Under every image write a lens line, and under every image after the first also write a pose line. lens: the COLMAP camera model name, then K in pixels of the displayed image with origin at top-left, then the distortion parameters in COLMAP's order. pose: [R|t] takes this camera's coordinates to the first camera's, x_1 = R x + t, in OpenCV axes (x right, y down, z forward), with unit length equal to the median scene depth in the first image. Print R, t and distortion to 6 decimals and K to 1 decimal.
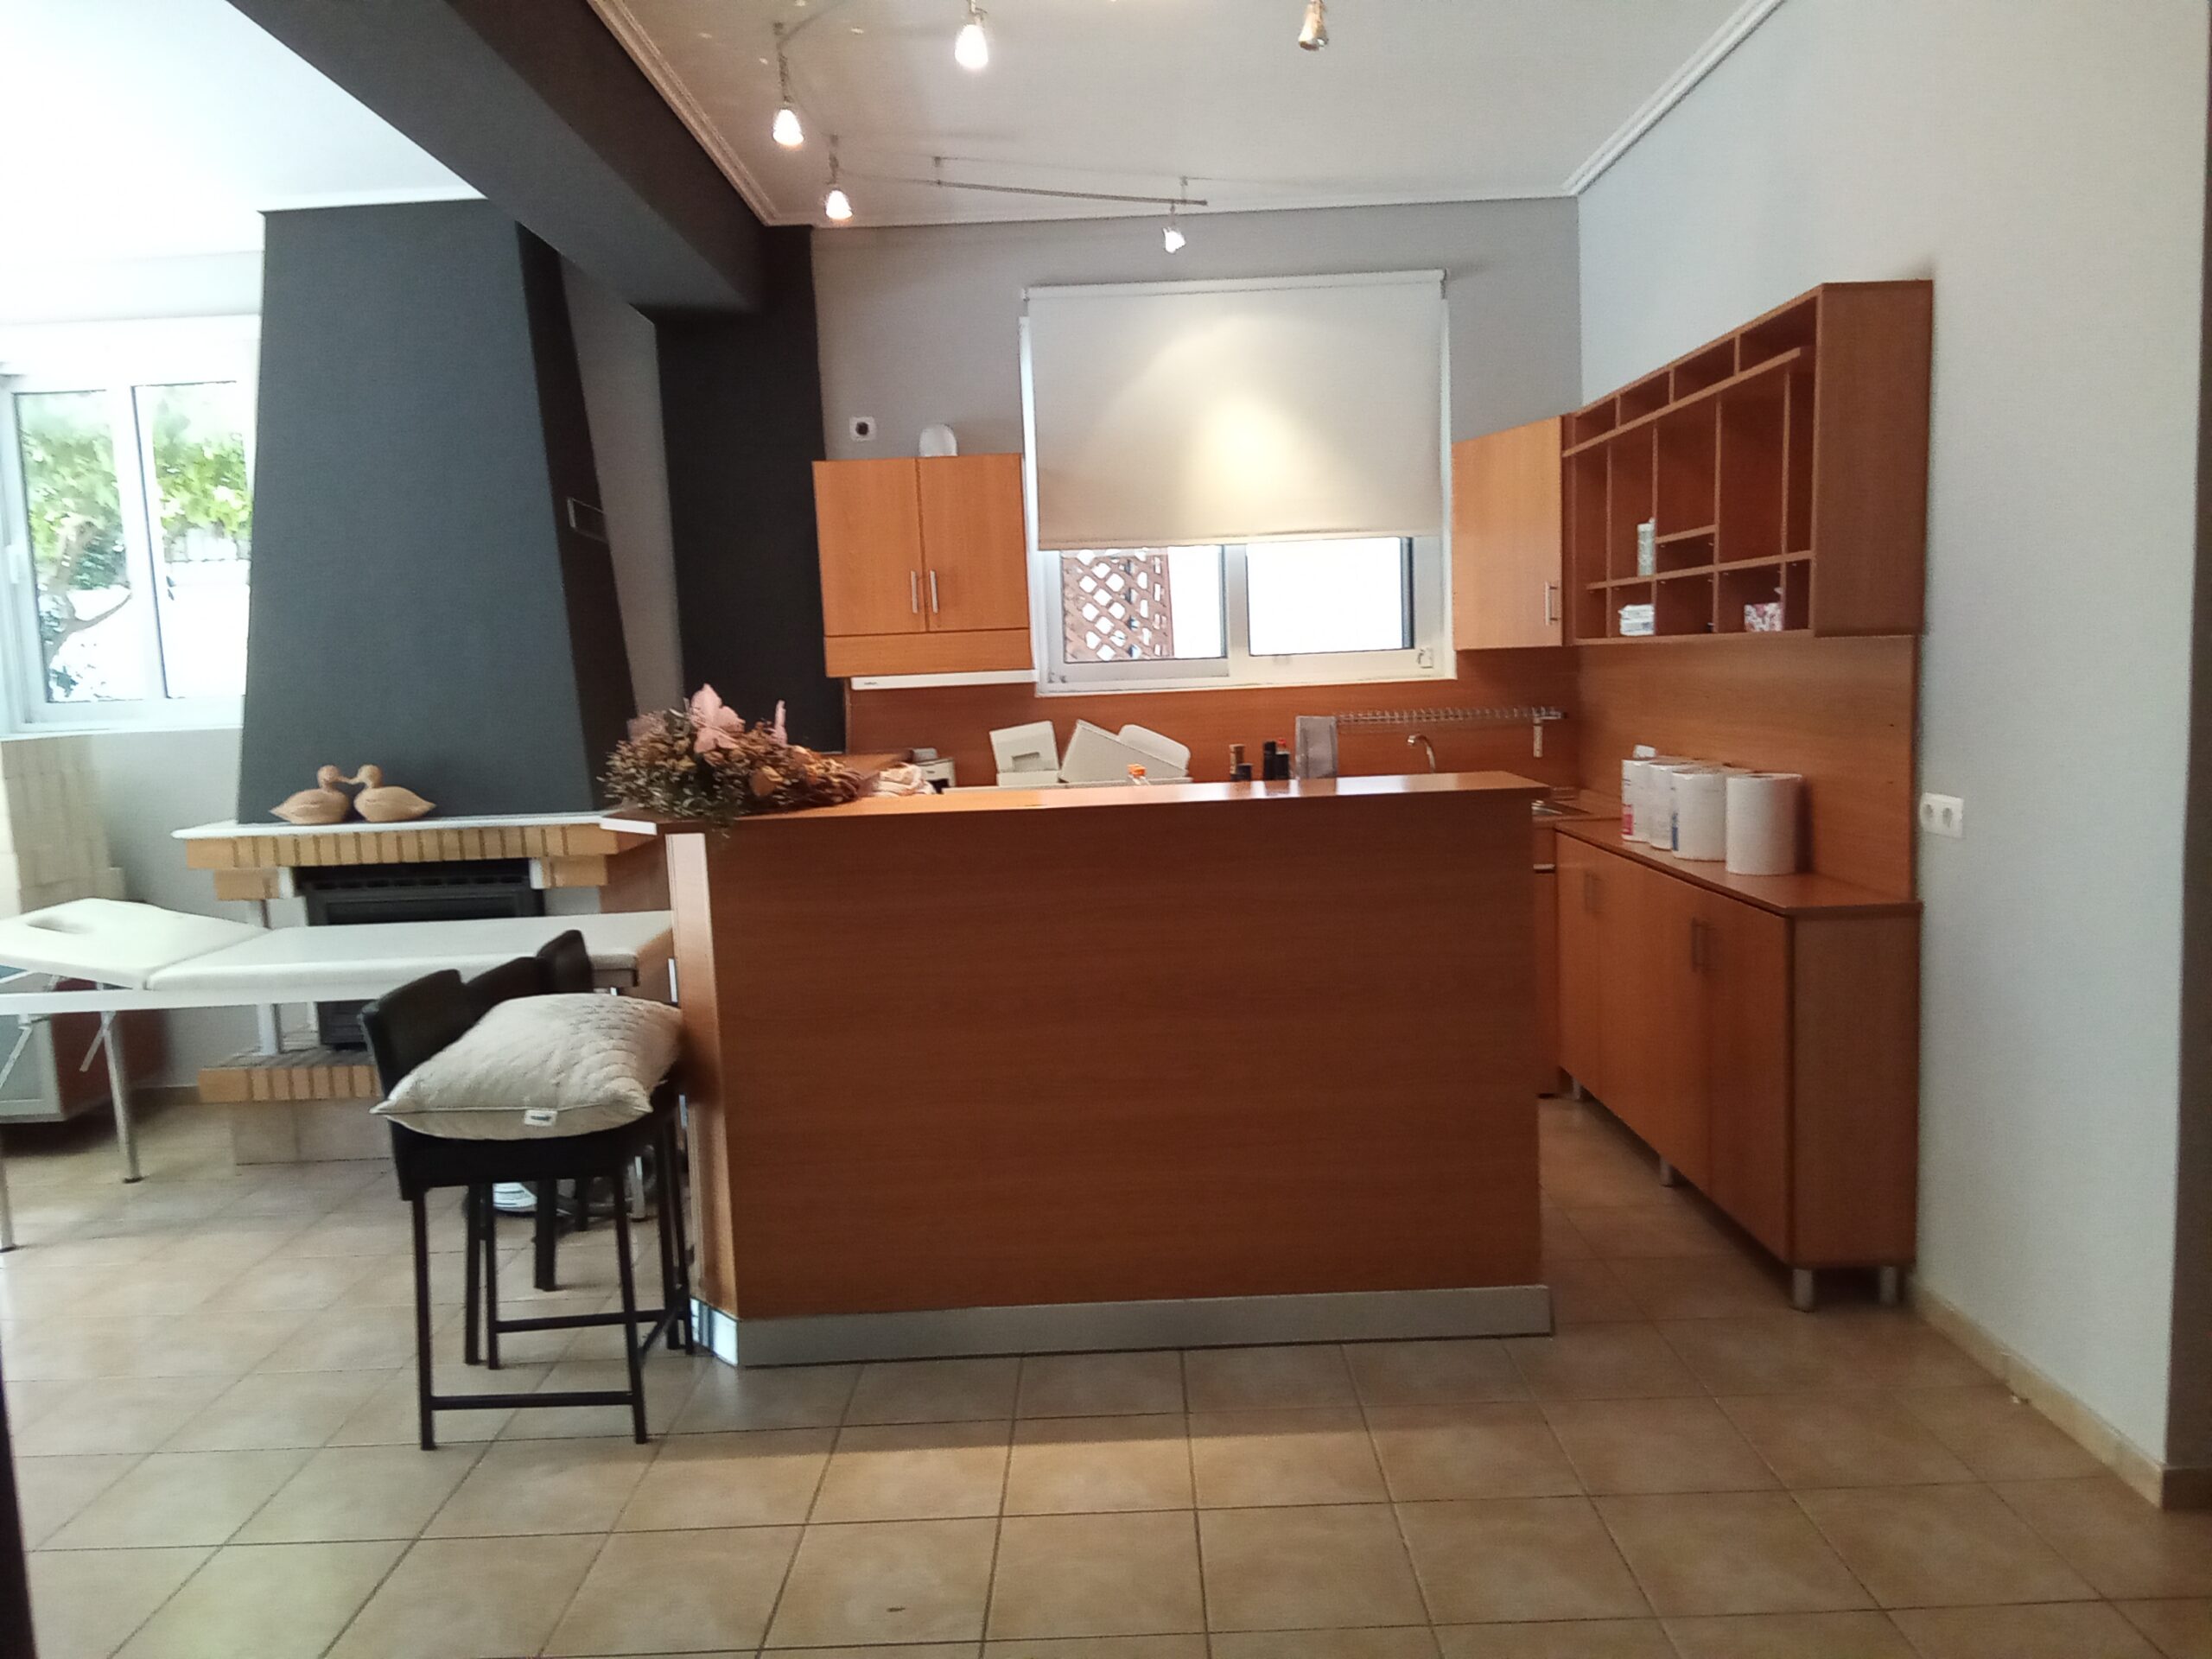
lens RADIAL K [[1525.2, 0, 1106.0], [0, 1525.2, 829.5], [0, 0, 1]] dist [0.060961, -0.075732]
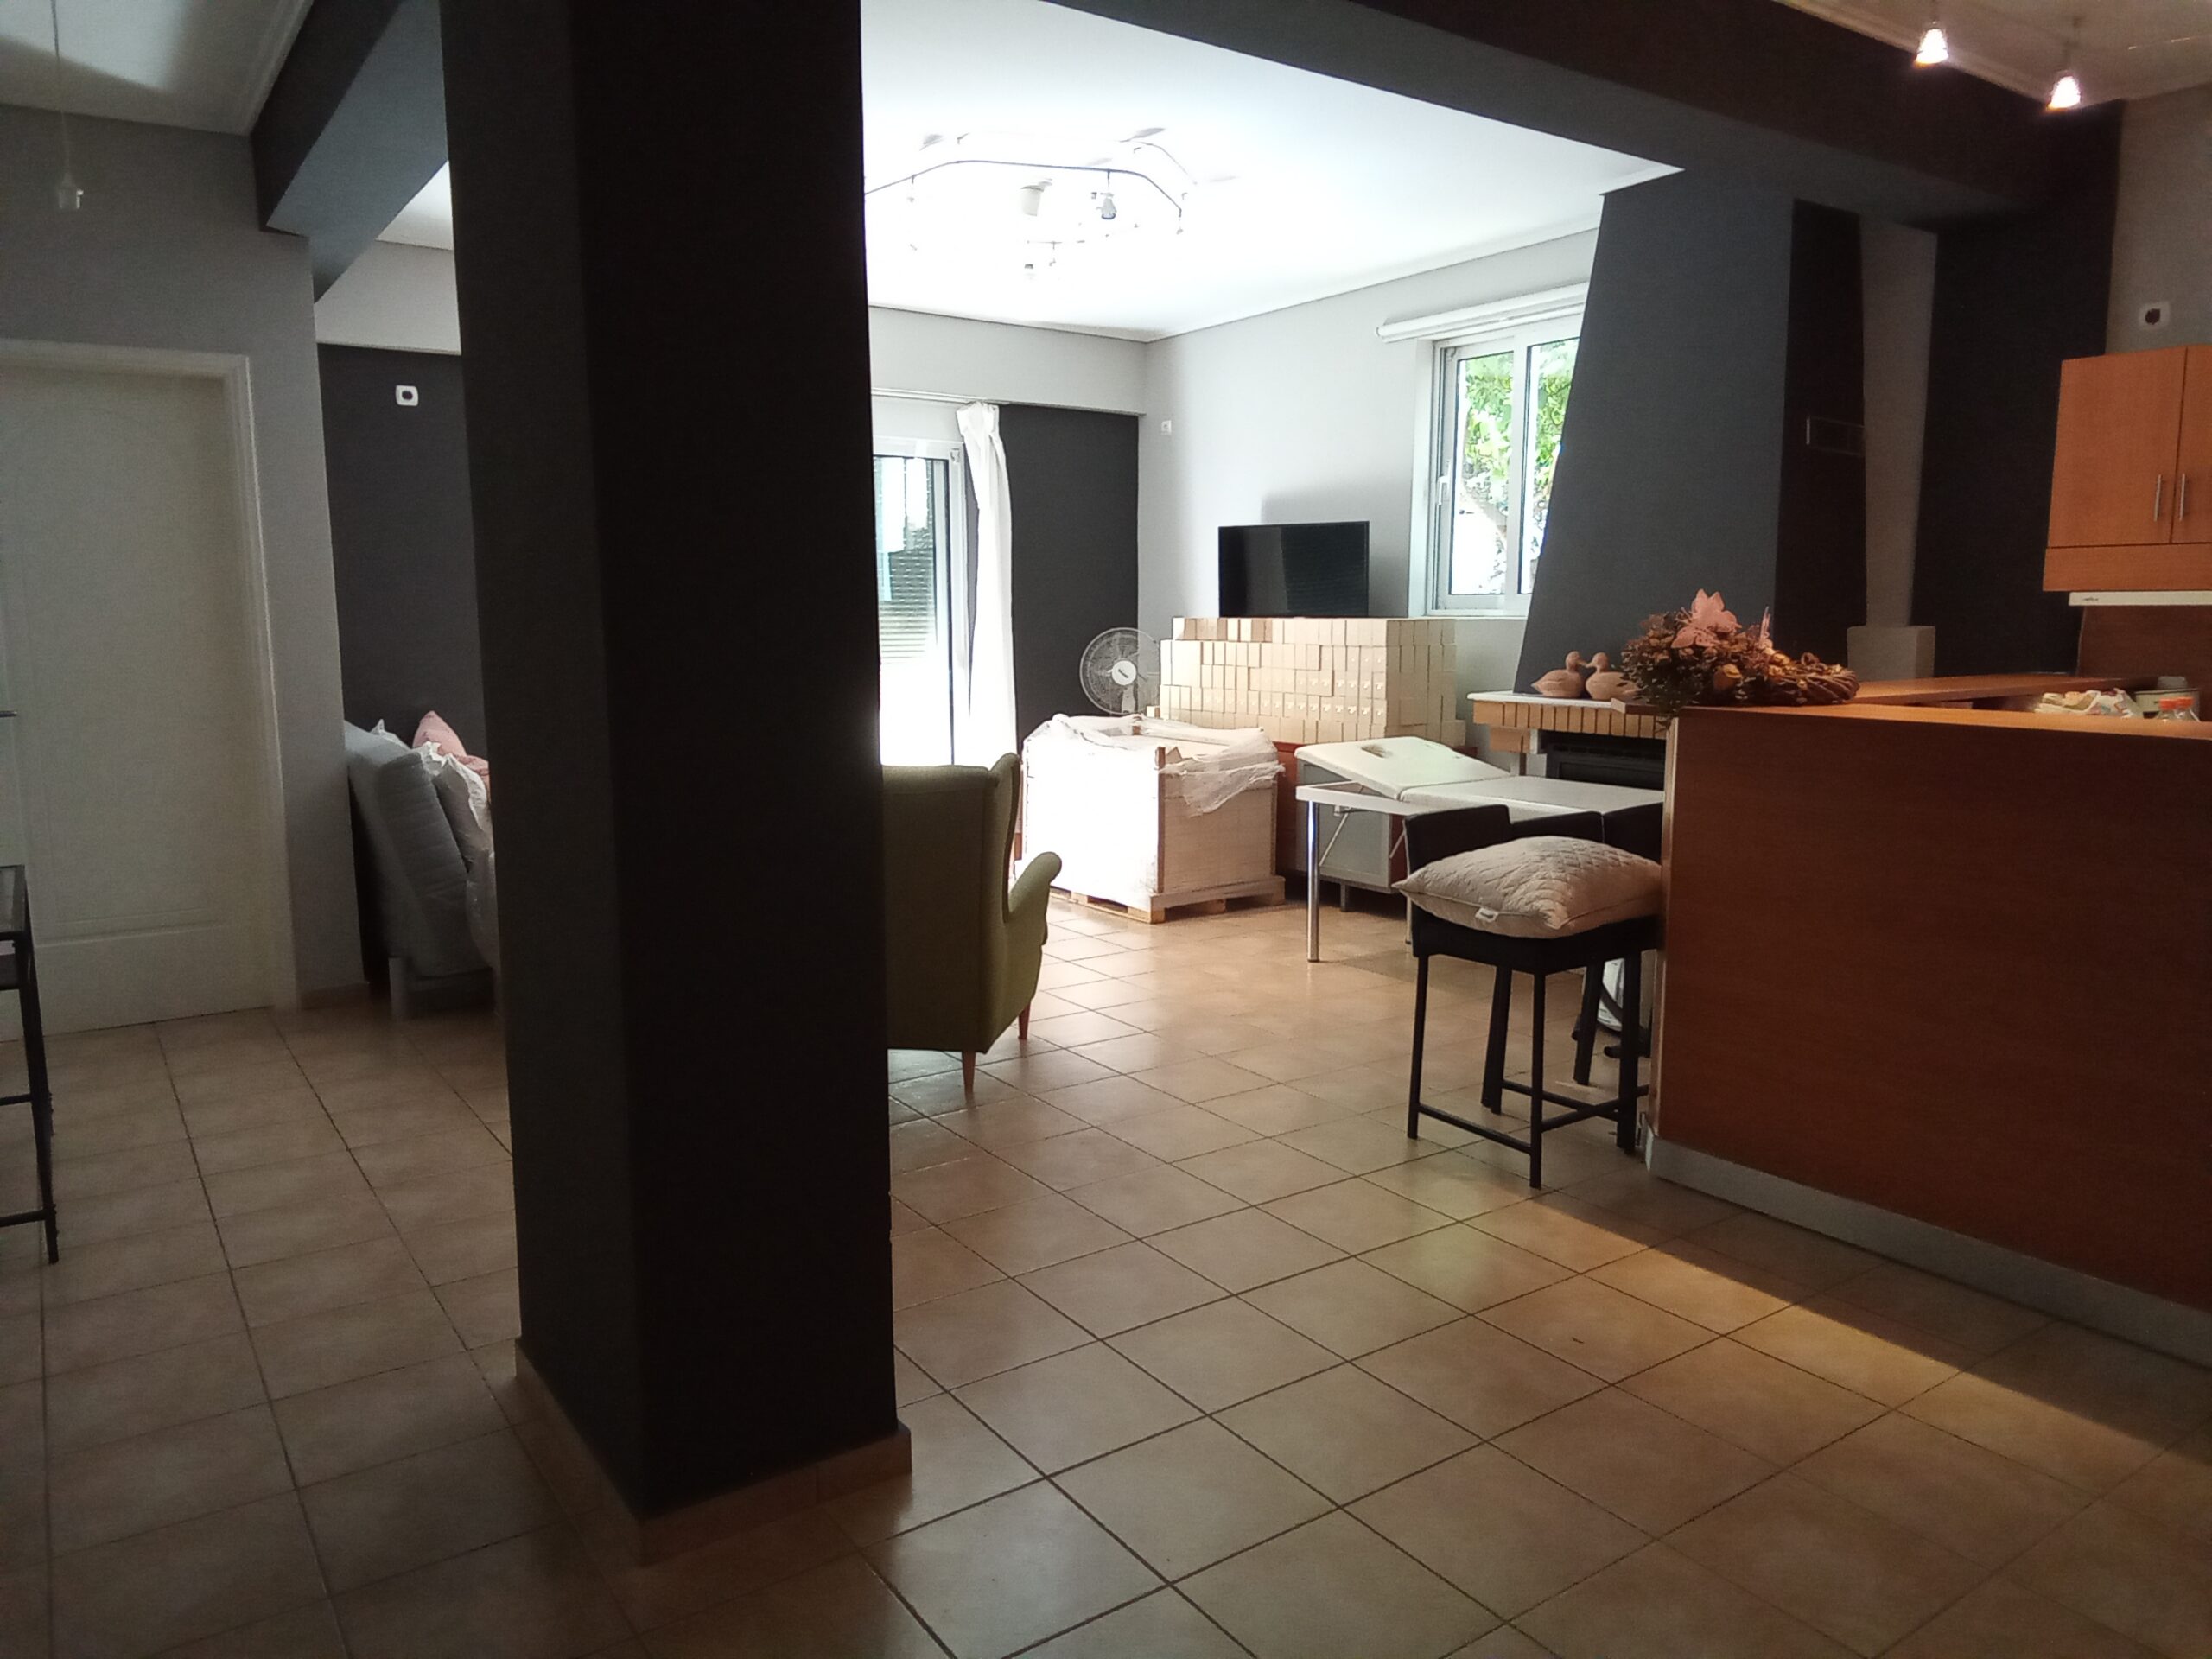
lens RADIAL K [[1525.2, 0, 1106.0], [0, 1525.2, 829.5], [0, 0, 1]] dist [0.060961, -0.075732]
pose [[0.572602, 0.158053, -0.804454, 0.339122], [-0.110512, 0.987165, 0.115290, -0.000656], [0.812351, 0.022887, 0.582720, -0.024130]]
